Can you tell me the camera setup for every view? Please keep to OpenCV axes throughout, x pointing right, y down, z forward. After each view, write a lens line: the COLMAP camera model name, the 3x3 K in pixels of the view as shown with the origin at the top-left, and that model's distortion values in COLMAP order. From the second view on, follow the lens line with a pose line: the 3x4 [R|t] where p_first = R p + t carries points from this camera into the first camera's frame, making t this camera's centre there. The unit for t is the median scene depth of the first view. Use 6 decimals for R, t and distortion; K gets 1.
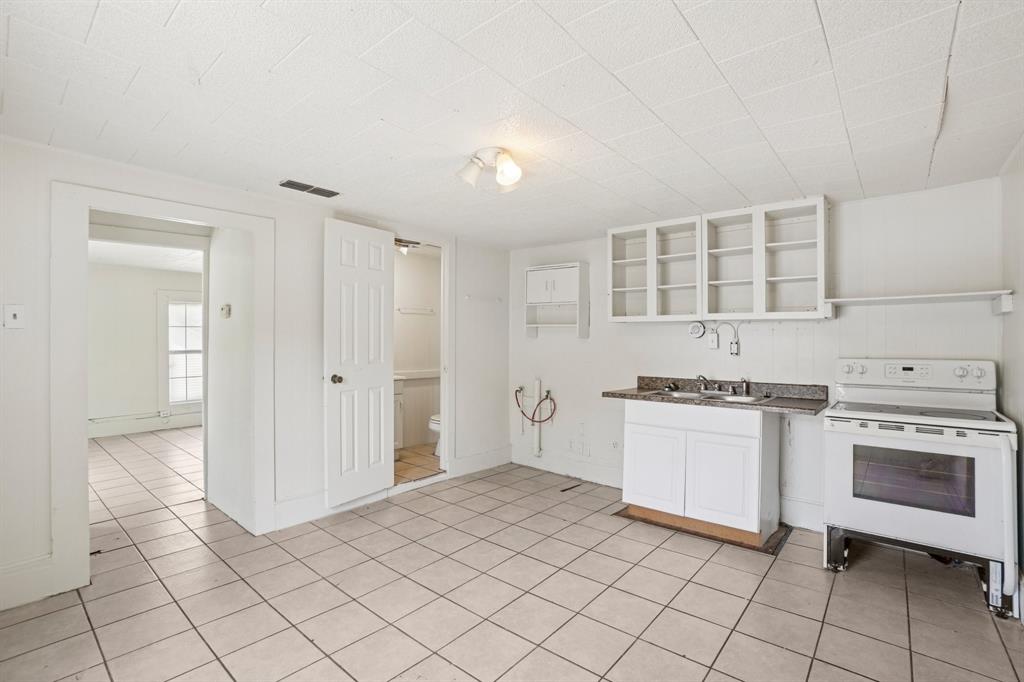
lens RADIAL K [[458.0, 0, 507.5], [0, 458.0, 343.4], [0, 0, 1]] dist [-0.029155, 0.001292]
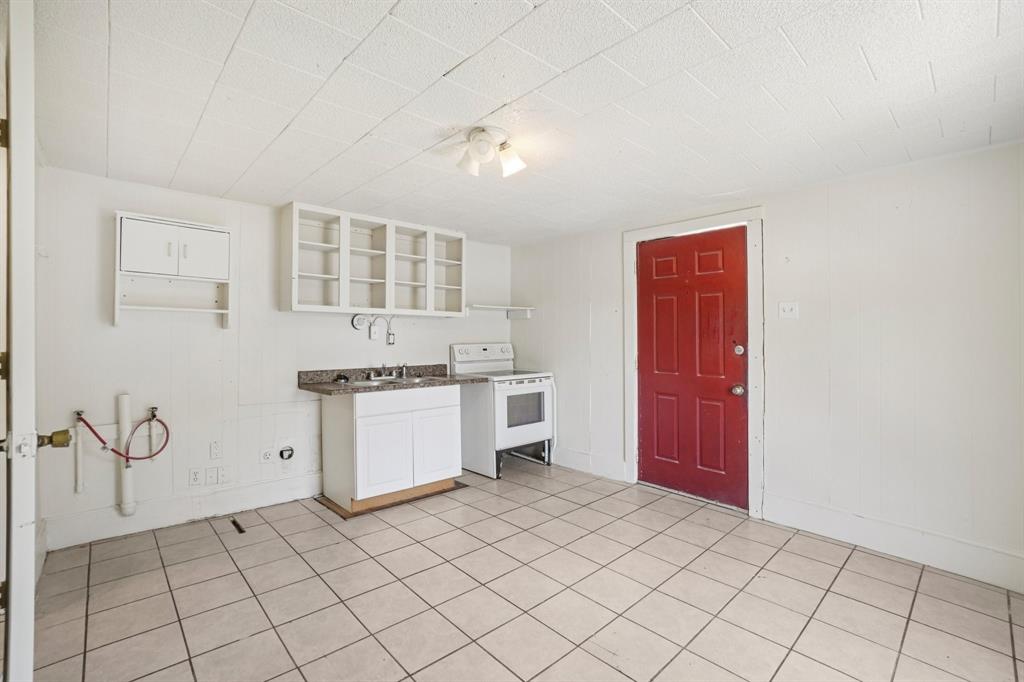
lens RADIAL K [[458.0, 0, 501.5], [0, 458.0, 337.5], [0, 0, 1]] dist [-0.029155, 0.001292]
pose [[0.159718, -0.011907, 0.987091, -0.725138], [-0.000124, 0.999927, 0.012082, -0.007746], [-0.987163, -0.002052, 0.159705, 0.621482]]
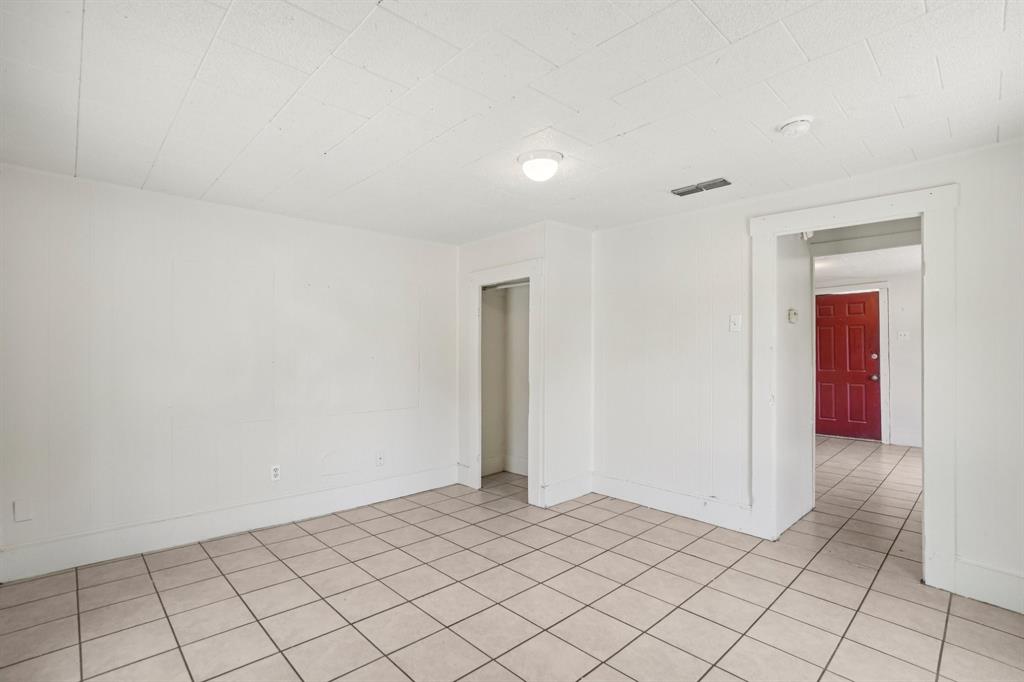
lens RADIAL K [[481.0, 0, 509.9], [0, 481.0, 344.1], [0, 0, 1]] dist [-0.003364, -0.000317]
pose [[0.146754, -0.001977, 0.989171, -0.754213], [-0.001135, 0.999997, 0.002167, -0.008118], [-0.989172, -0.001441, 0.146751, 0.643384]]
